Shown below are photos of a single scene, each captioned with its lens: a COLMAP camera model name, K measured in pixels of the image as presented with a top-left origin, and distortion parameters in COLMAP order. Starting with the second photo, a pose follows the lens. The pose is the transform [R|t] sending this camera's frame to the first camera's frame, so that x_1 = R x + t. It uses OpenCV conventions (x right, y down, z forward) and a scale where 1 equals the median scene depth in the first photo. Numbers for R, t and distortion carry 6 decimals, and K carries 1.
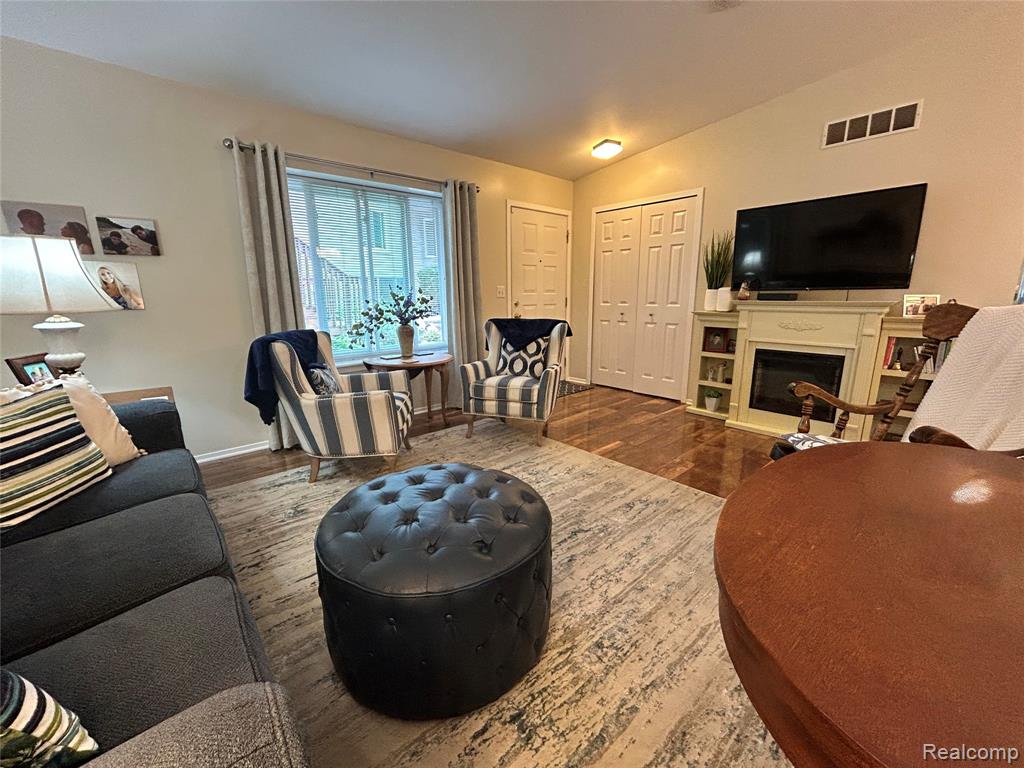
lens RADIAL K [[419.6, 0, 511.2], [0, 419.6, 382.9], [0, 0, 1]] dist [-0.005138, 0.004408]
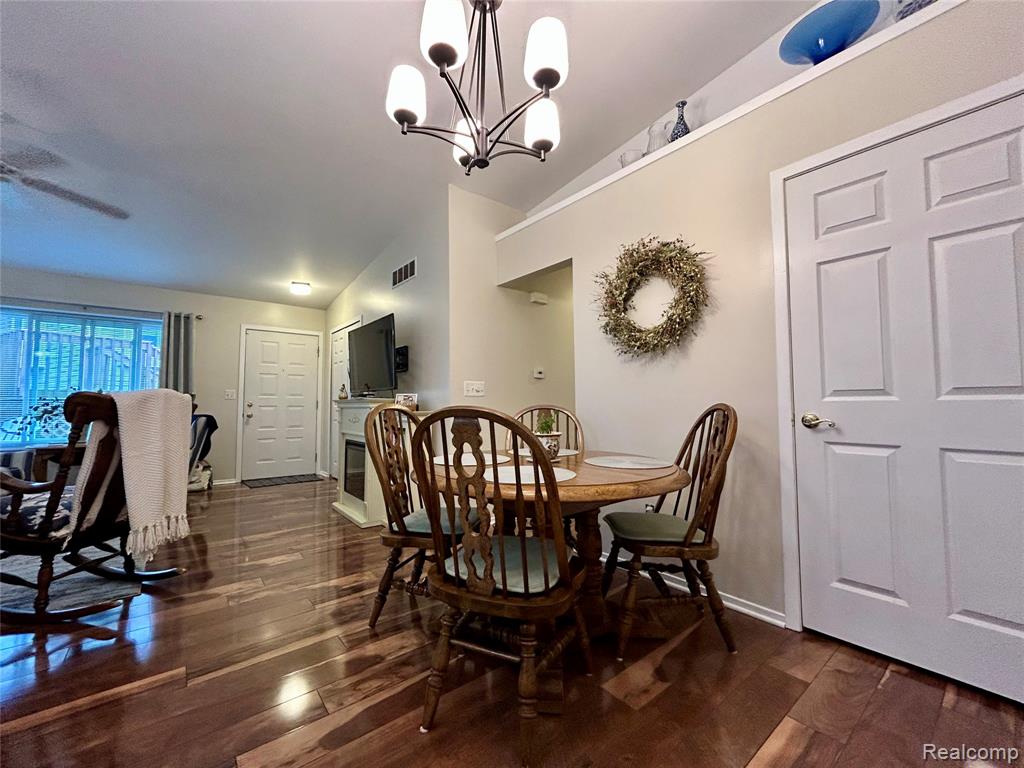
lens RADIAL K [[419.6, 0, 511.2], [0, 419.6, 382.9], [0, 0, 1]] dist [-0.005138, 0.004408]
pose [[0.998423, 0.002008, -0.056103, 1.348183], [-0.016654, 0.964968, -0.261837, 0.083166], [0.053612, 0.262358, 0.963480, -0.209407]]
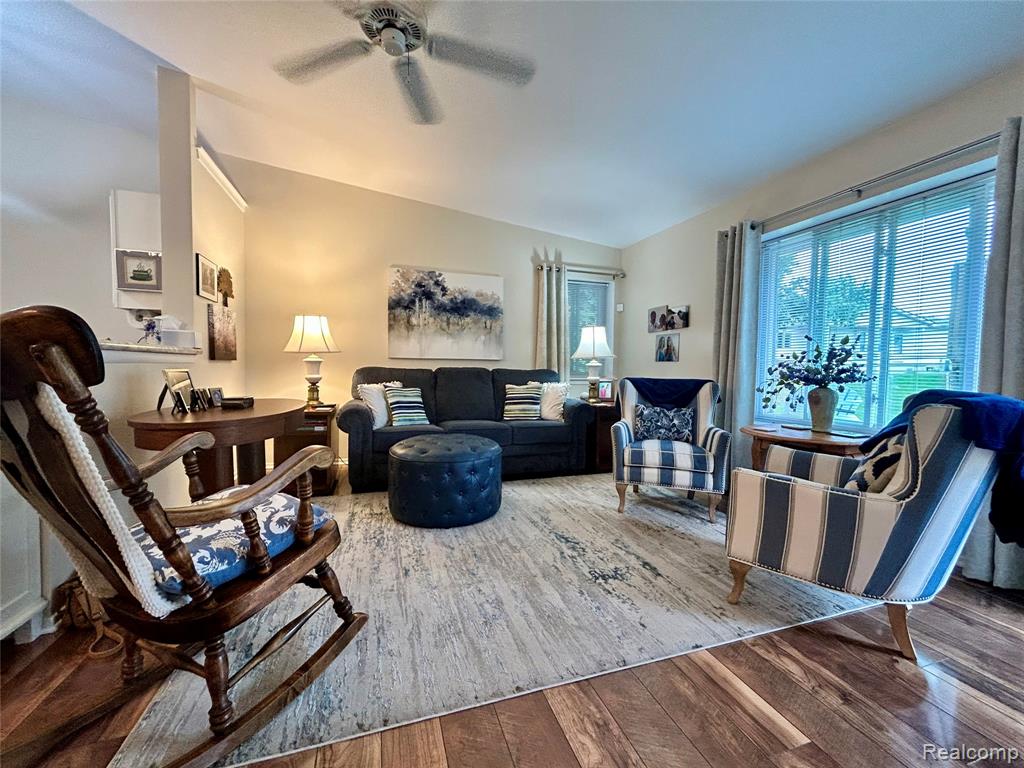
lens RADIAL K [[417.7, 0, 510.2], [0, 417.7, 383.8], [0, 0, 1]] dist [-0.001172, 0.000479]
pose [[-0.405038, 0.042154, -0.913327, 0.755987], [-0.205207, 0.969260, 0.135740, -0.162187], [0.890974, 0.242401, -0.383937, 0.971611]]
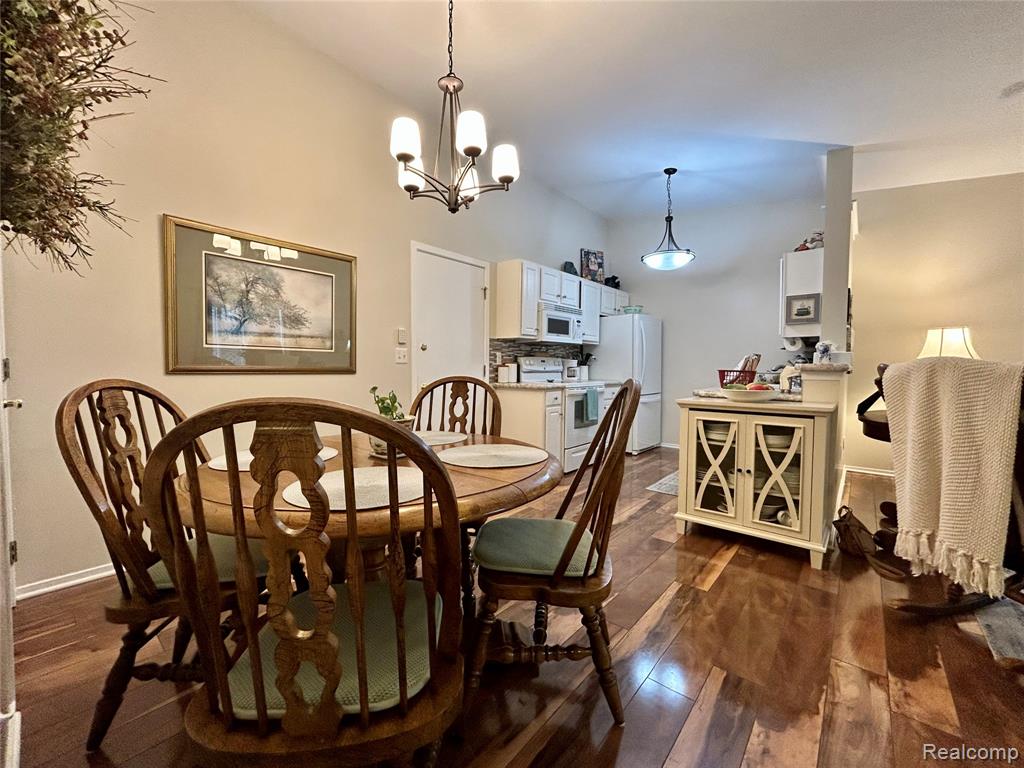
lens RADIAL K [[417.7, 0, 510.2], [0, 417.7, 383.8], [0, 0, 1]] dist [-0.001172, 0.000479]
pose [[-0.991154, 0.009615, -0.132367, 1.284522], [-0.024381, 0.967206, 0.252820, -0.189462], [0.130457, 0.253810, -0.958416, 0.965895]]
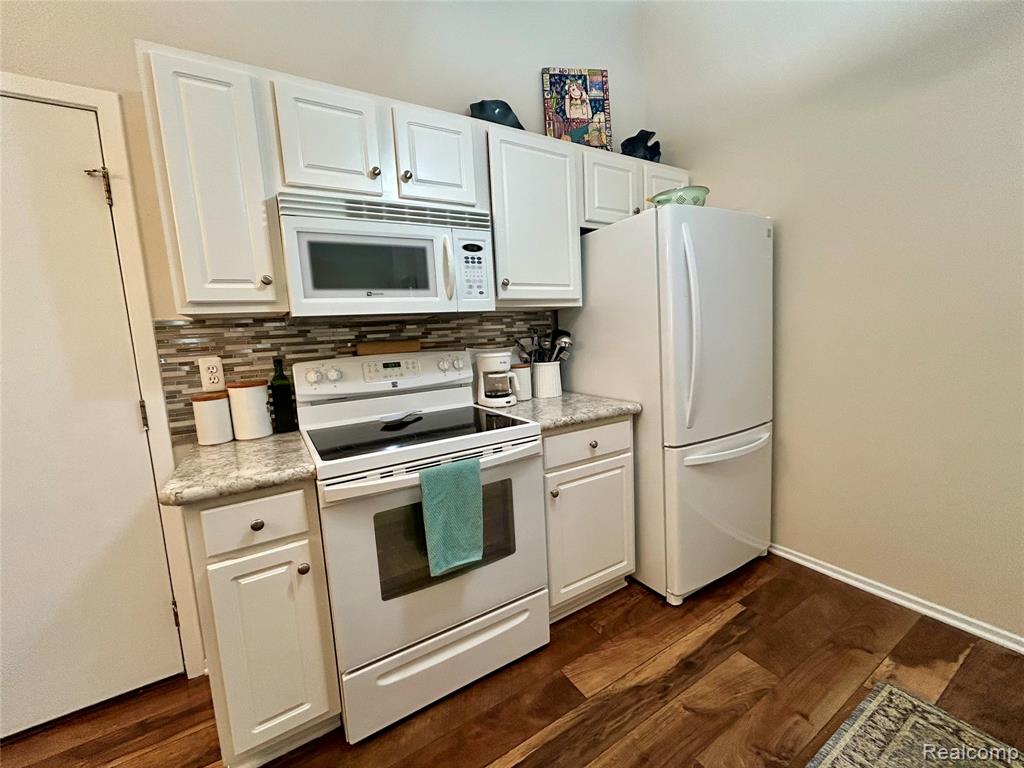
lens RADIAL K [[413.9, 0, 508.6], [0, 413.9, 385.0], [0, 0, 1]] dist [-0.001819, -0.000845]
pose [[-0.979429, 0.041760, 0.197421, 0.639040], [0.105105, 0.940734, 0.322447, -0.016757], [-0.172255, 0.336564, -0.925772, -0.063930]]
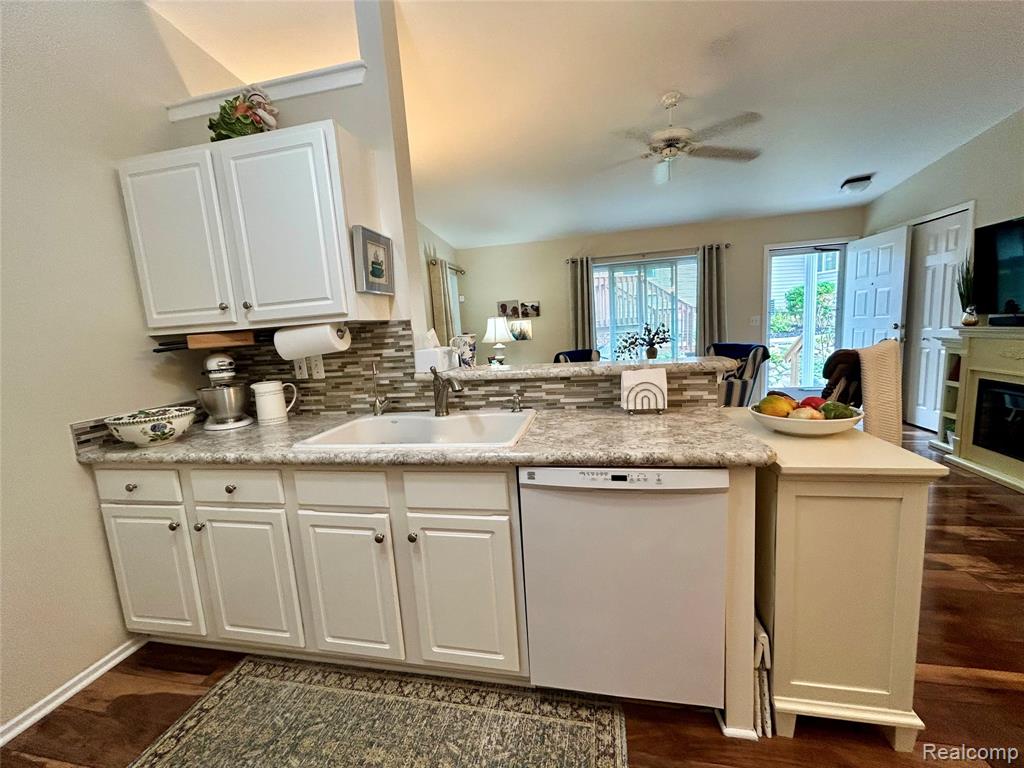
lens RADIAL K [[416.6, 0, 510.7], [0, 416.6, 382.9], [0, 0, 1]] dist [-0.001642, 0.000061]
pose [[0.588324, 0.081988, -0.804458, 0.856162], [-0.116862, 0.993023, 0.015741, 0.037961], [0.800136, 0.084750, 0.593801, -0.410346]]
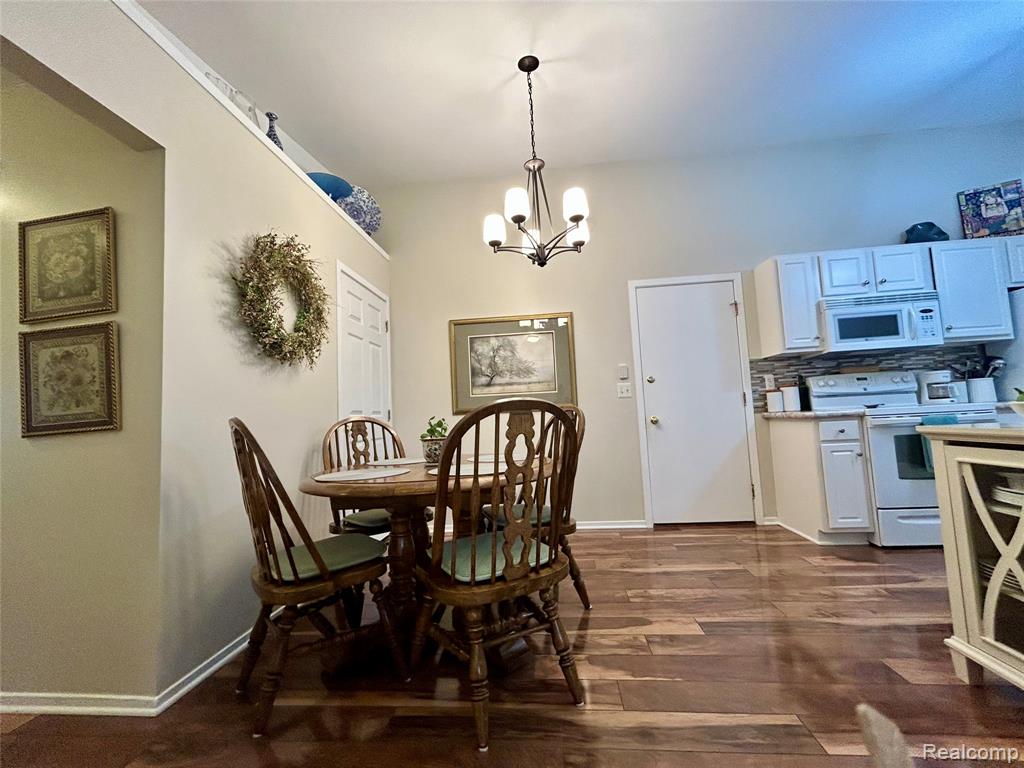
lens RADIAL K [[413.9, 0, 508.6], [0, 413.9, 385.0], [0, 0, 1]] dist [-0.001819, -0.000845]
pose [[-0.665699, 0.102238, 0.739183, 0.743994], [0.213870, 0.975155, 0.057732, -0.119853], [-0.714915, 0.196521, -0.671026, 0.843652]]
